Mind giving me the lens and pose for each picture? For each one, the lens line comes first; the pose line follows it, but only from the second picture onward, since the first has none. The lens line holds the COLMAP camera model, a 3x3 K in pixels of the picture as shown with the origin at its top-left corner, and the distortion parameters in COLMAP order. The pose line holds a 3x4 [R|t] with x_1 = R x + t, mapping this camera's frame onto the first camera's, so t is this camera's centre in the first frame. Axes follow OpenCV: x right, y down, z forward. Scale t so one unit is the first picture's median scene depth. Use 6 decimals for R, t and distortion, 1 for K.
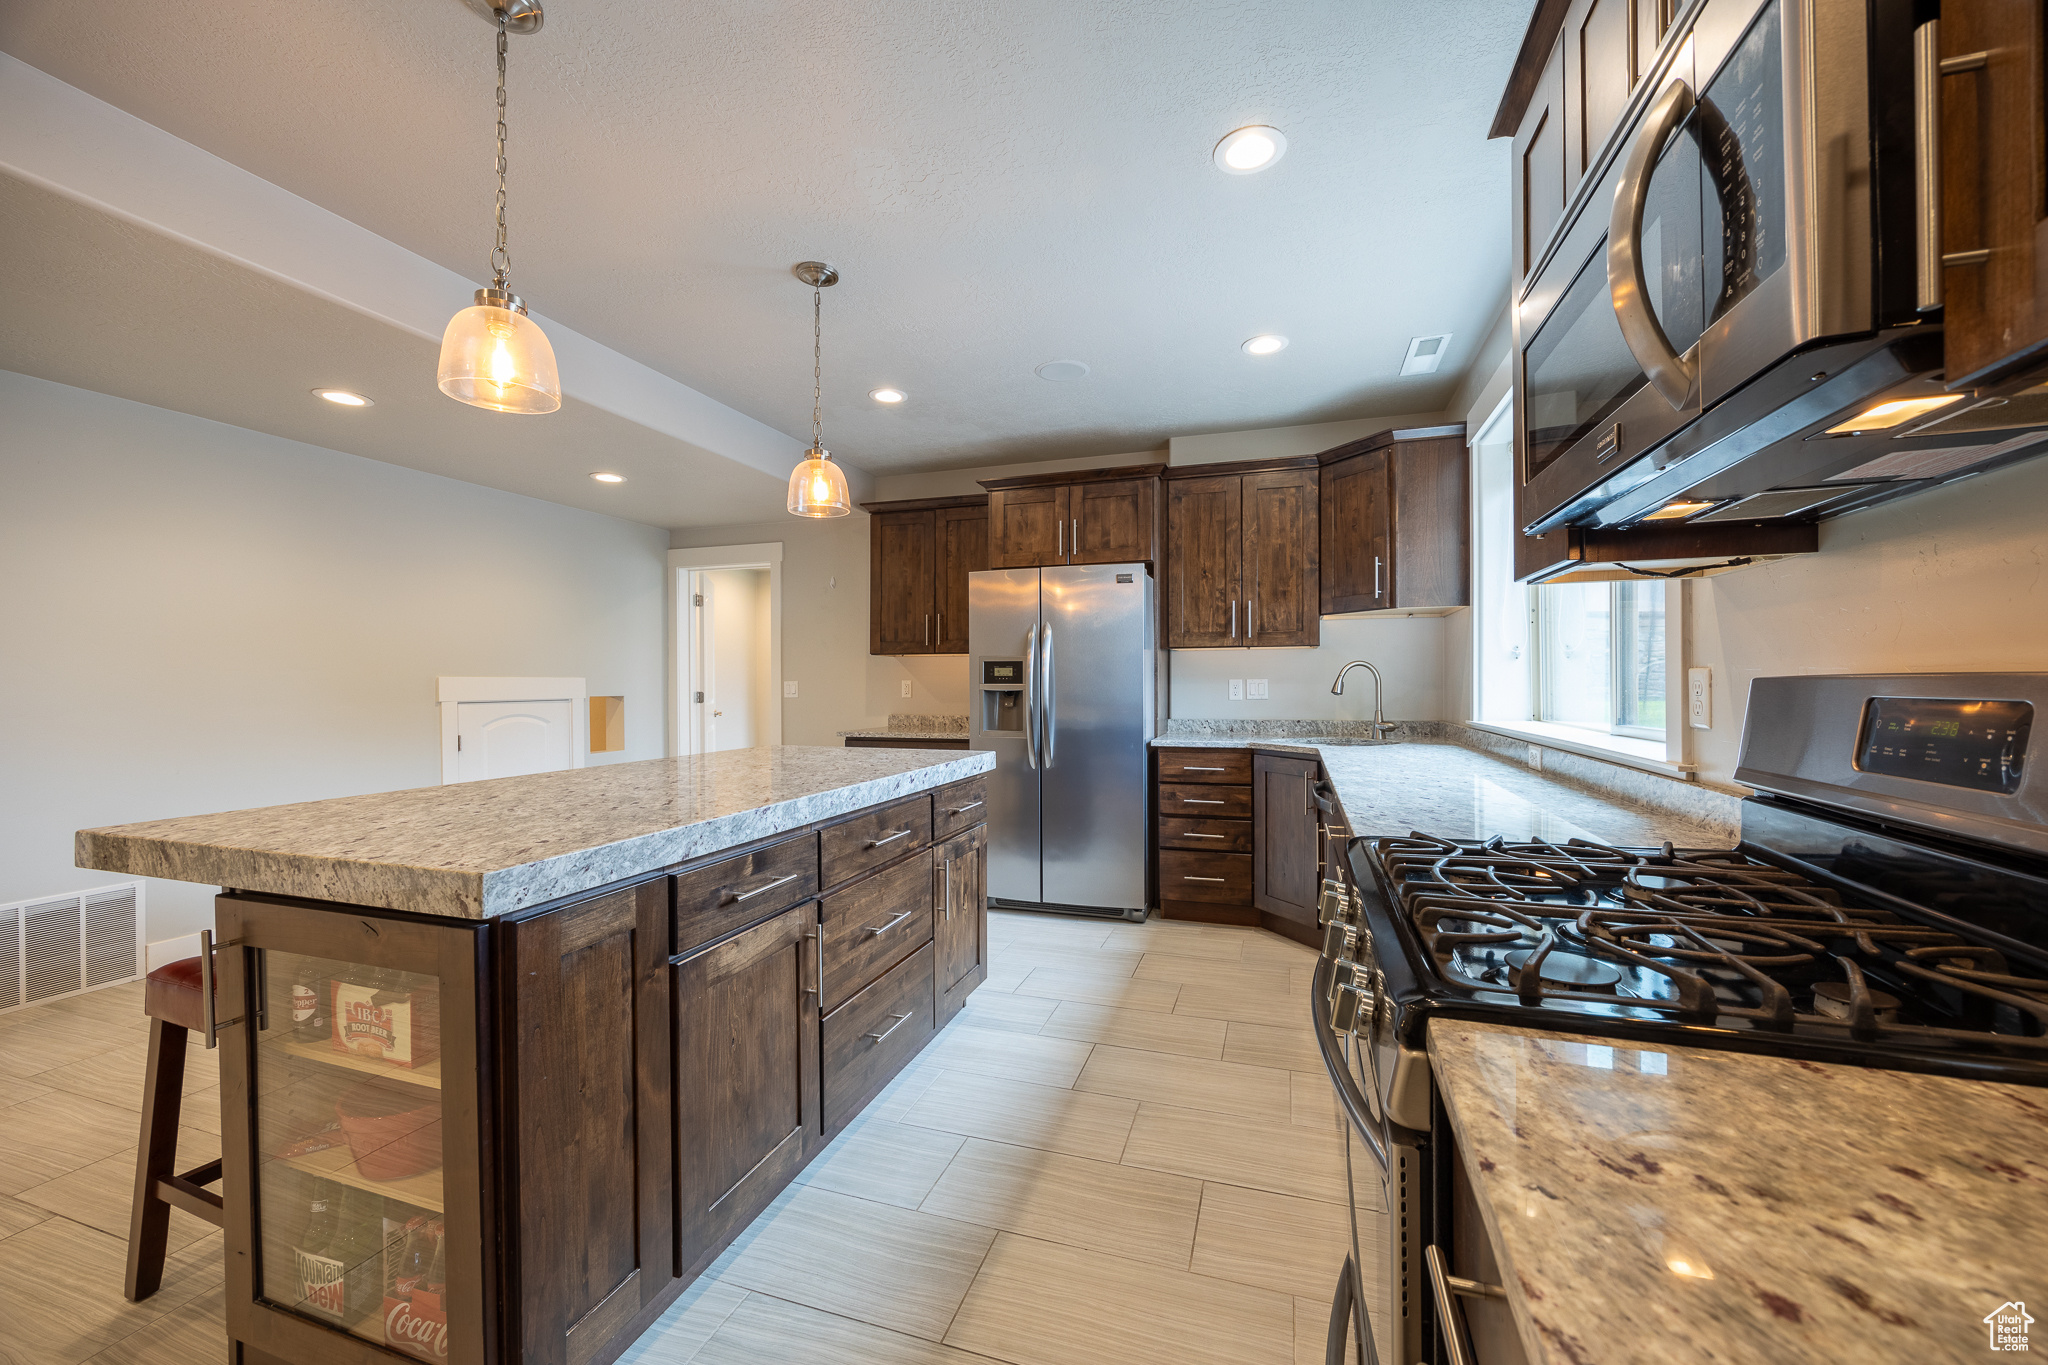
lens RADIAL K [[775.3, 0, 1033.0], [0, 775.3, 685.6], [0, 0, 1]] dist [-0.002381, -0.000441]
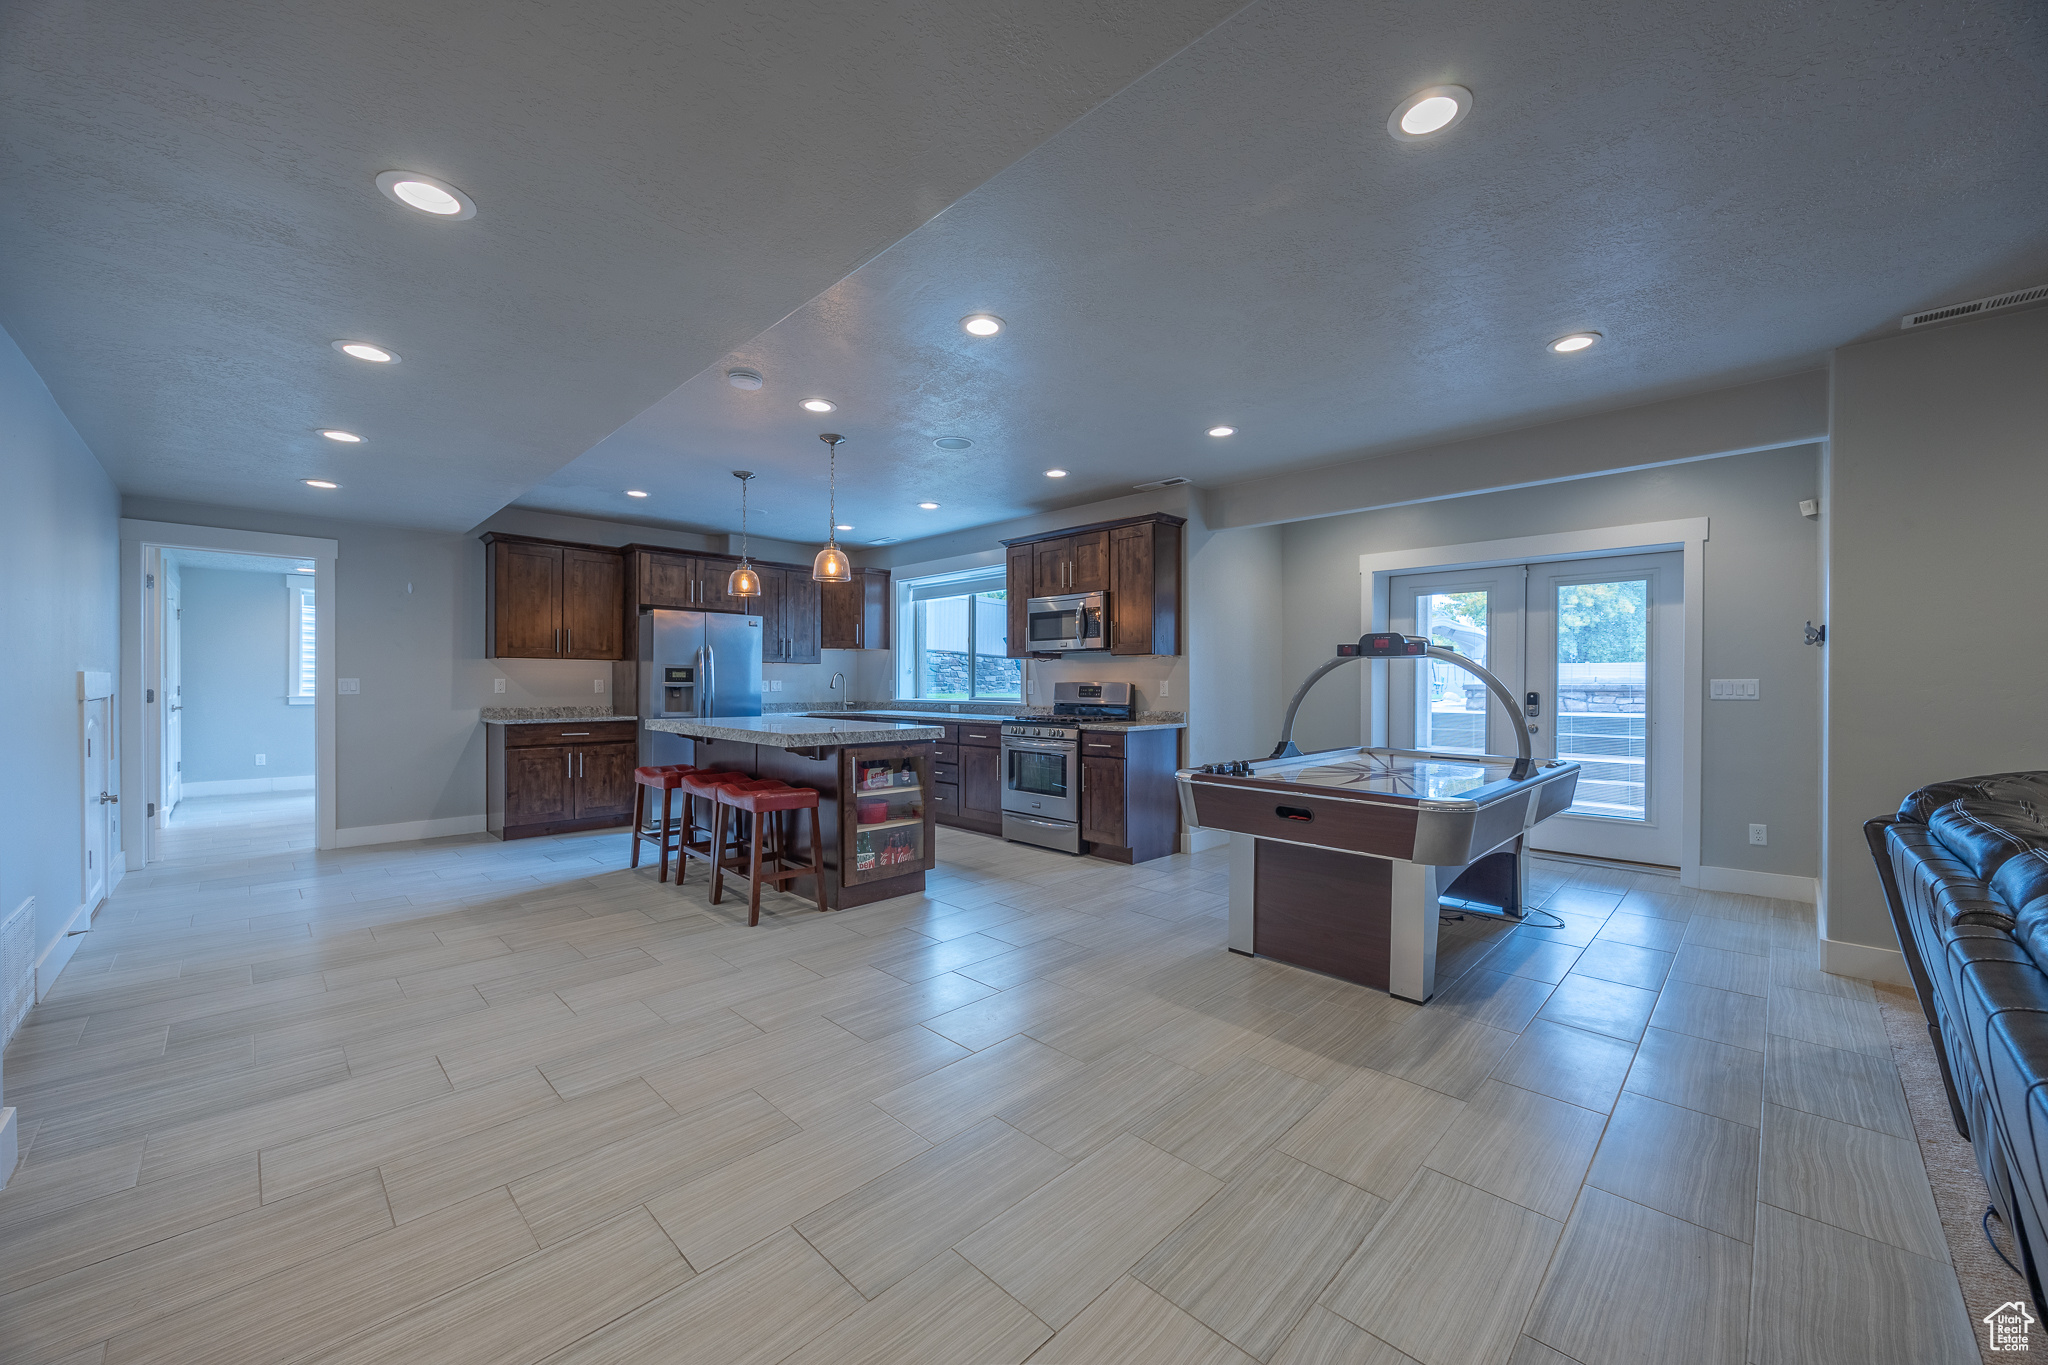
lens RADIAL K [[775.3, 0, 1031.6], [0, 775.3, 680.7], [0, 0, 1]] dist [-0.002381, -0.000441]
pose [[0.444822, 0.007203, 0.895590, -1.148174], [-0.001825, 0.999973, -0.007137, 0.004588], [-0.895617, 0.001540, 0.444823, -0.355660]]
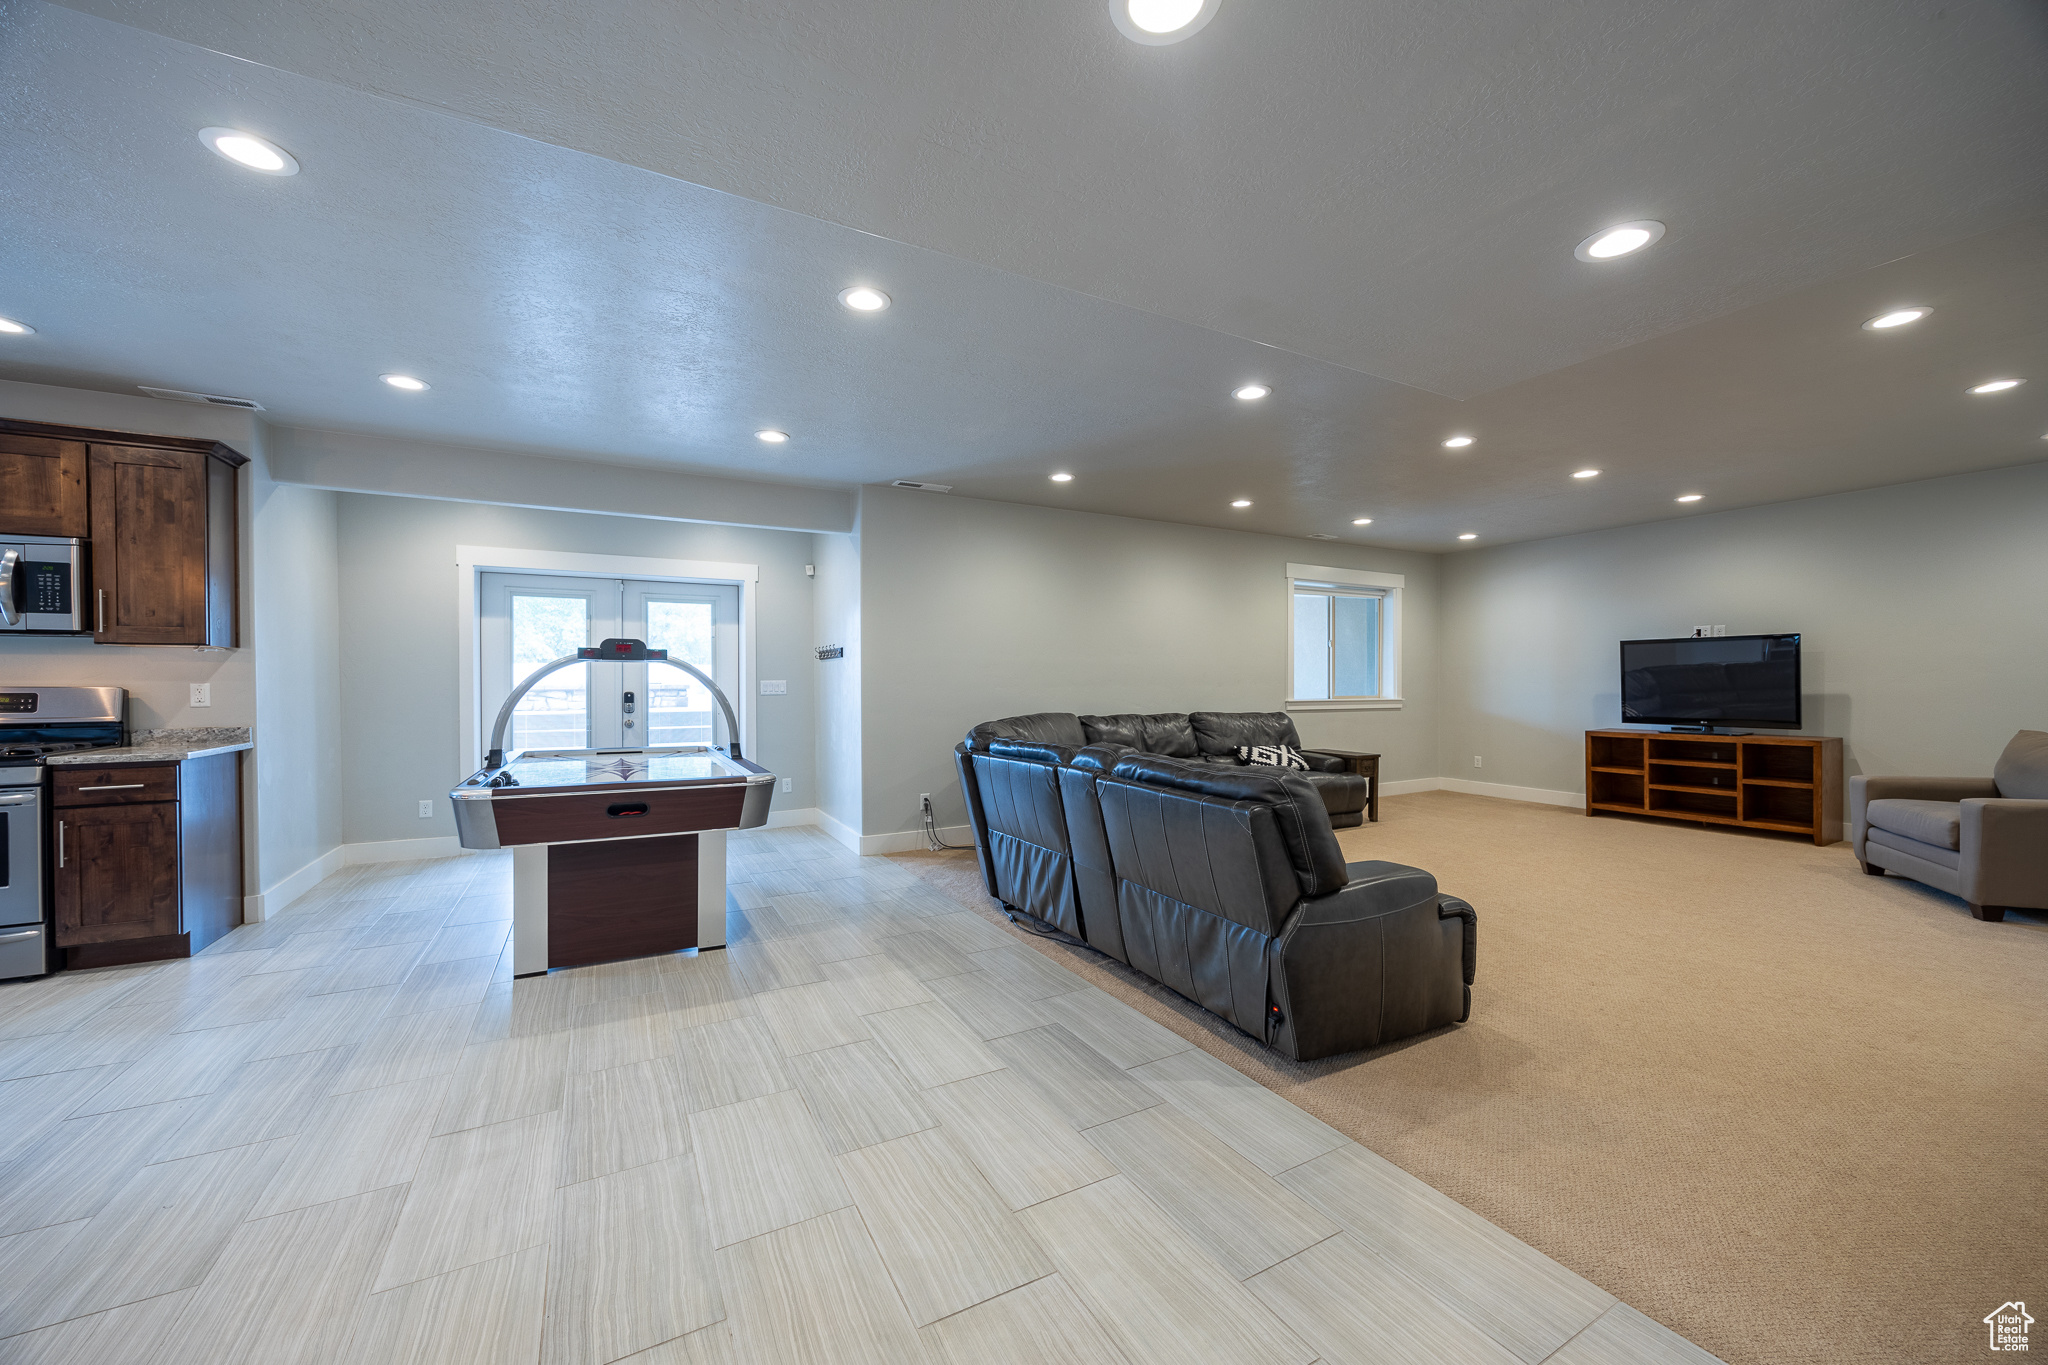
lens RADIAL K [[775.3, 0, 1035.1], [0, 775.3, 689.4], [0, 0, 1]] dist [-0.002381, -0.000441]
pose [[-0.731637, -0.000710, 0.681694, -1.204010], [0.007064, 0.999938, 0.008623, 0.000366], [-0.681658, 0.011125, -0.731587, 0.050413]]
